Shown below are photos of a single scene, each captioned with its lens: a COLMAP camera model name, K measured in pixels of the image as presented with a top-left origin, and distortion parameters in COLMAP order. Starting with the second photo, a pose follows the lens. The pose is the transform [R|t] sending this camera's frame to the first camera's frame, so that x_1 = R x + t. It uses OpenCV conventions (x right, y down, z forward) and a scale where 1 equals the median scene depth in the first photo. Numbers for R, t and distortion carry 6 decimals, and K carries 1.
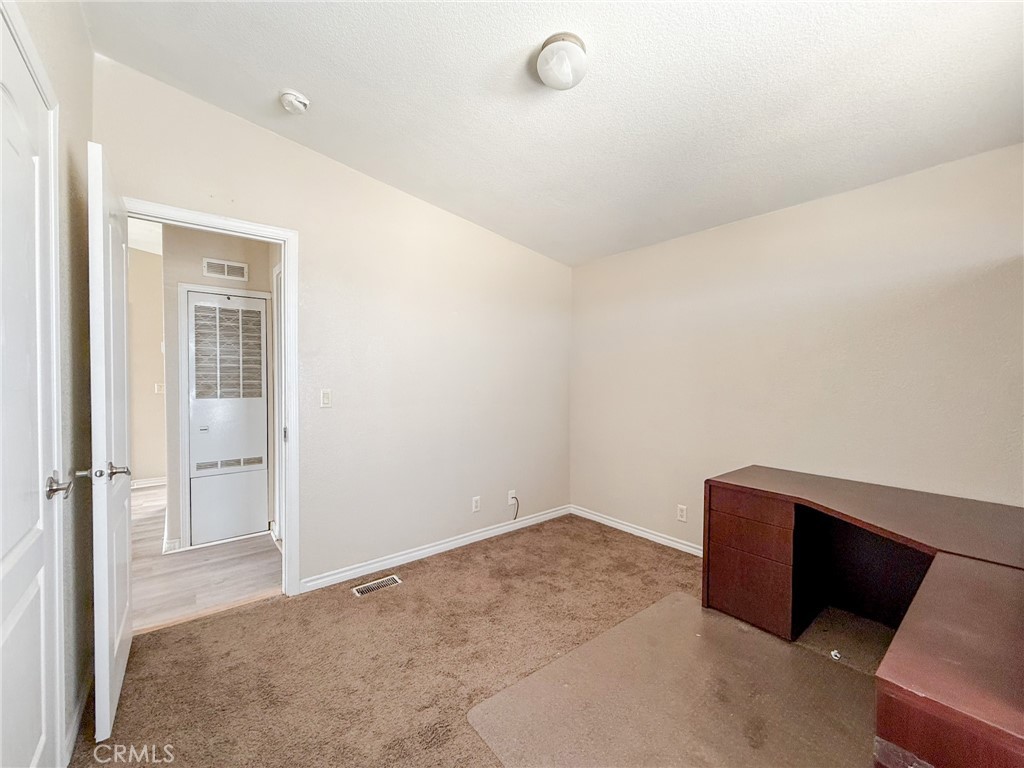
lens RADIAL K [[409.0, 0, 507.5], [0, 409.0, 385.0], [0, 0, 1]] dist [0.003384, -0.000301]
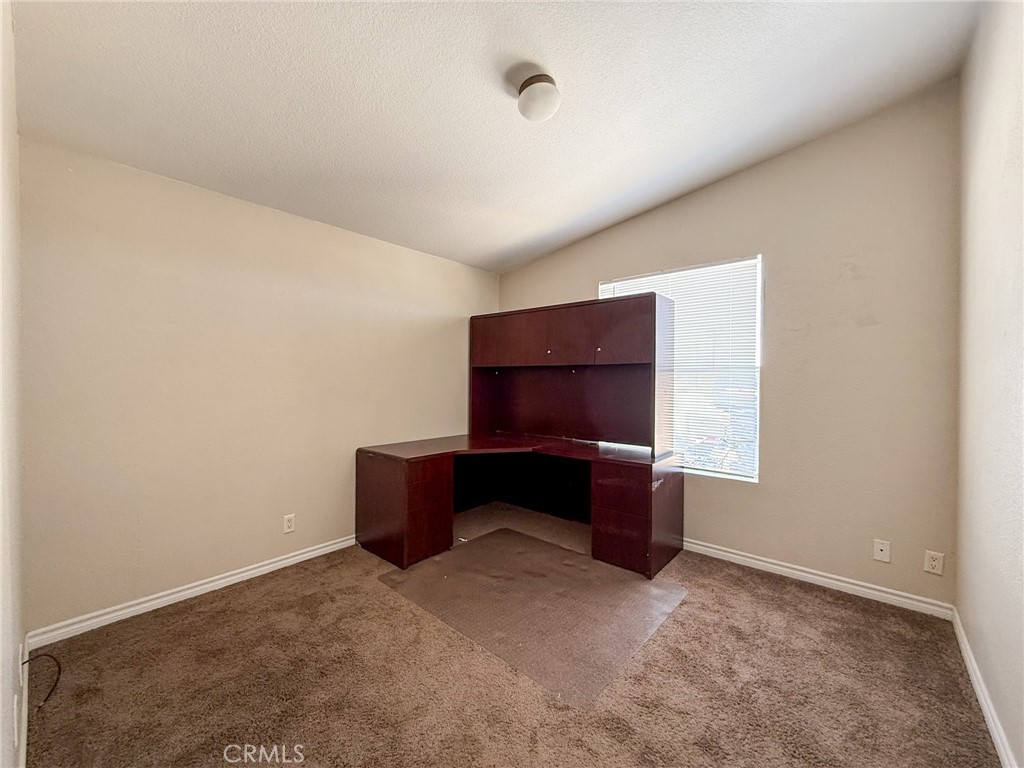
lens RADIAL K [[409.0, 0, 507.5], [0, 409.0, 385.0], [0, 0, 1]] dist [0.003384, -0.000301]
pose [[-0.191645, -0.007765, 0.981434, -0.577502], [0.008089, 0.999922, 0.009491, 0.009237], [-0.981431, 0.009758, -0.191567, 0.761841]]
